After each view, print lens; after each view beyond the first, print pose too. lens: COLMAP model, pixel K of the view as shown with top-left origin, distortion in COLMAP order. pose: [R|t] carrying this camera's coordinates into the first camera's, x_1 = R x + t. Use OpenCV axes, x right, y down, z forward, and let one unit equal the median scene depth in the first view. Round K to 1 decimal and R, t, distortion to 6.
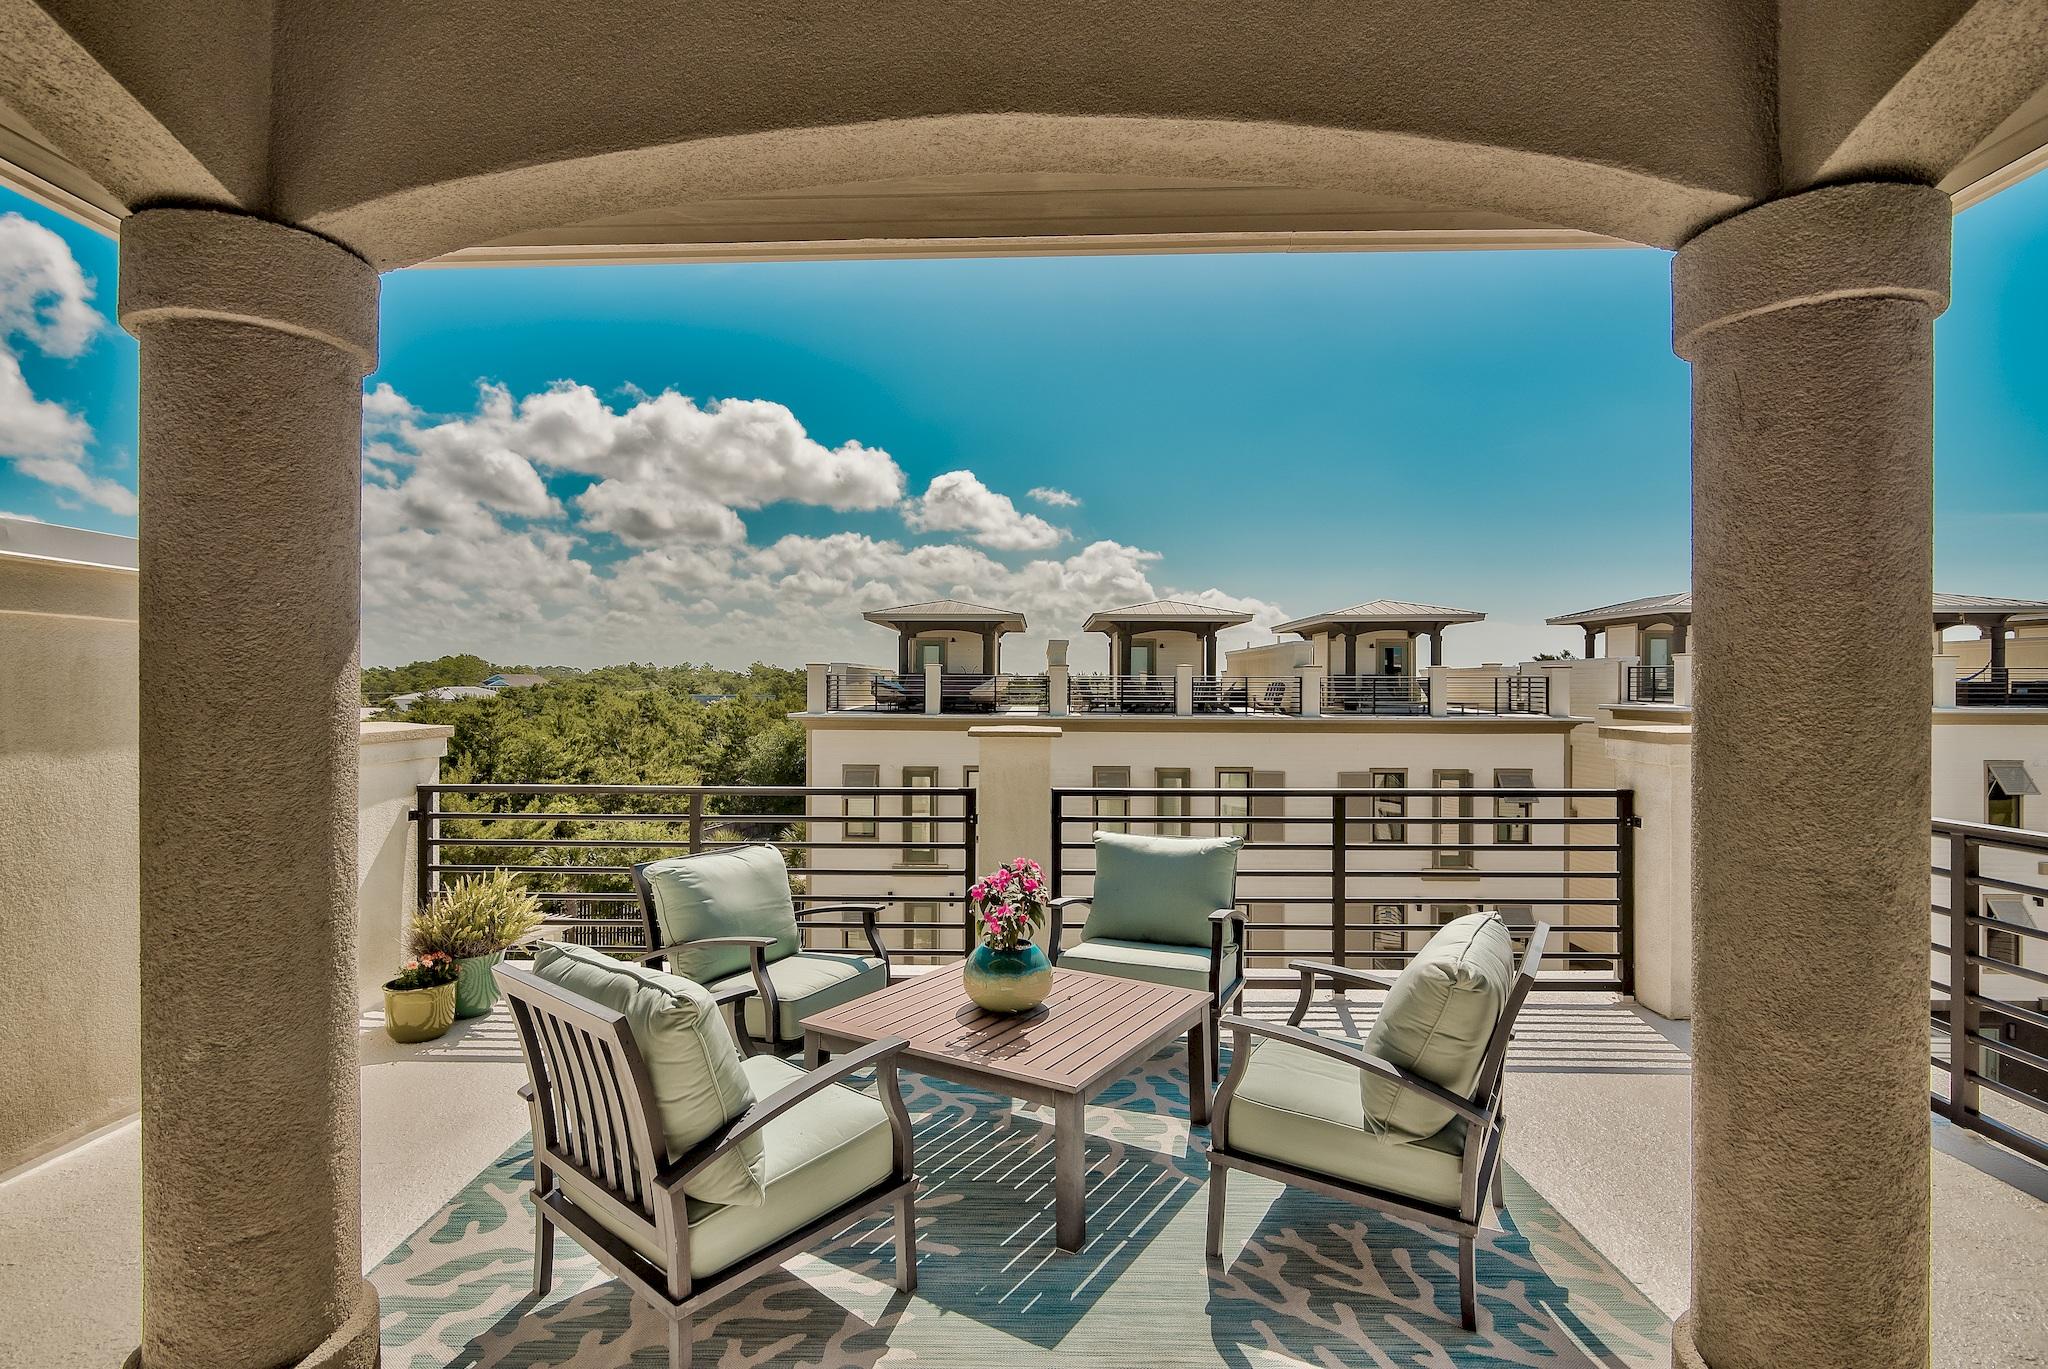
lens RADIAL K [[1002.3, 0, 1061.5], [0, 1002.3, 688.6], [0, 0, 1]] dist [0.001042, -0.000294]
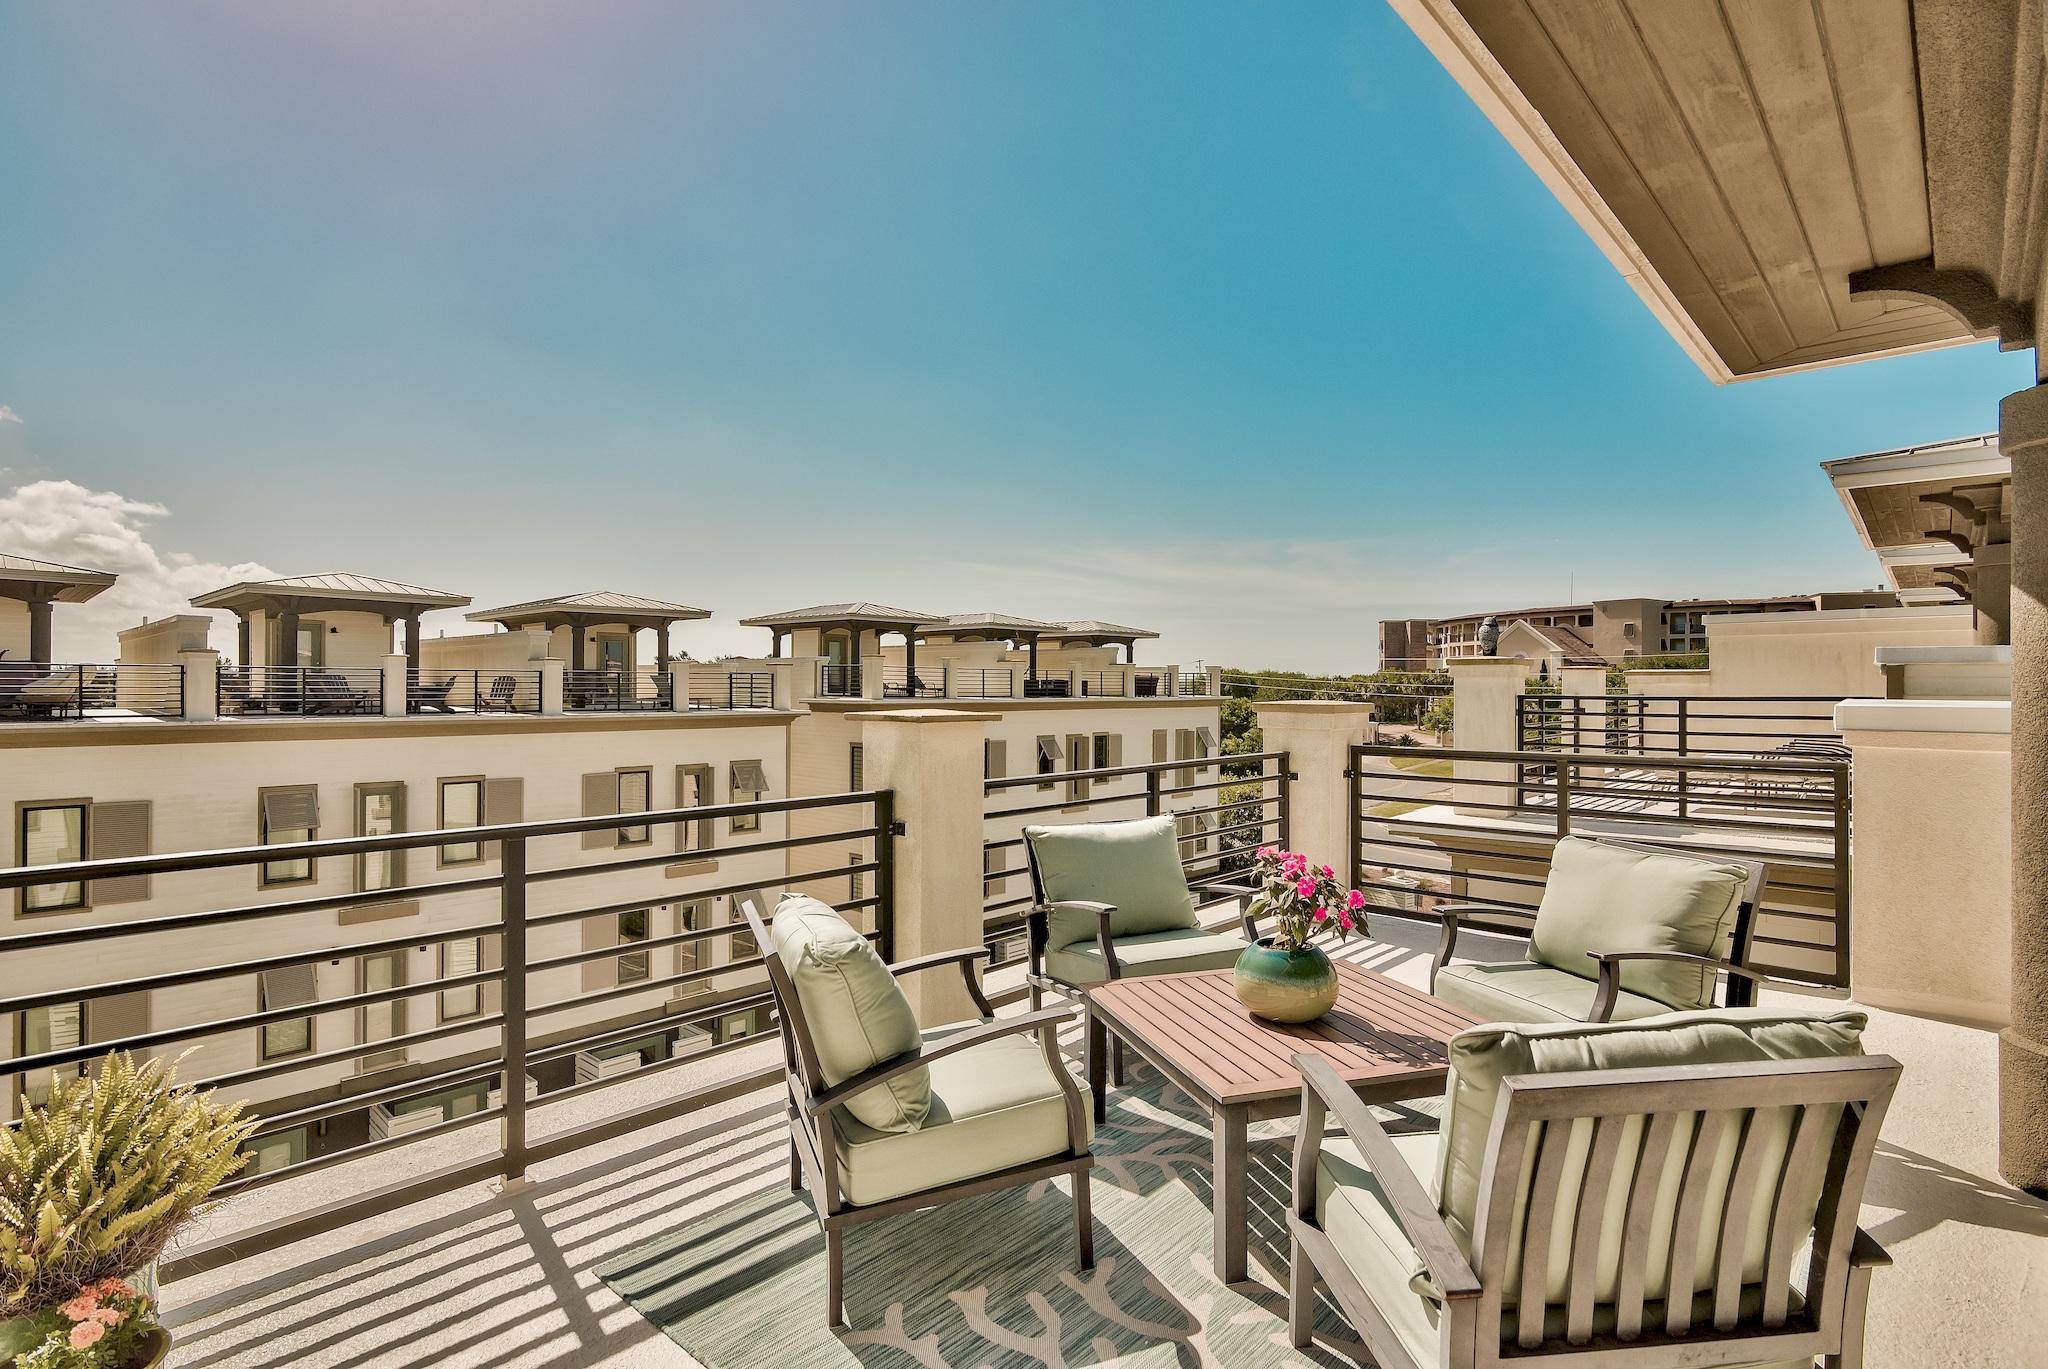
lens RADIAL K [[1006.0, 0, 978.1], [0, 1006.0, 685.2], [0, 0, 1]] dist [-0.000590, -0.000503]
pose [[0.669774, 0.002746, 0.742560, -0.152268], [0.000686, 0.999990, -0.004317, 0.005315], [-0.742565, 0.003400, 0.669766, 0.104411]]
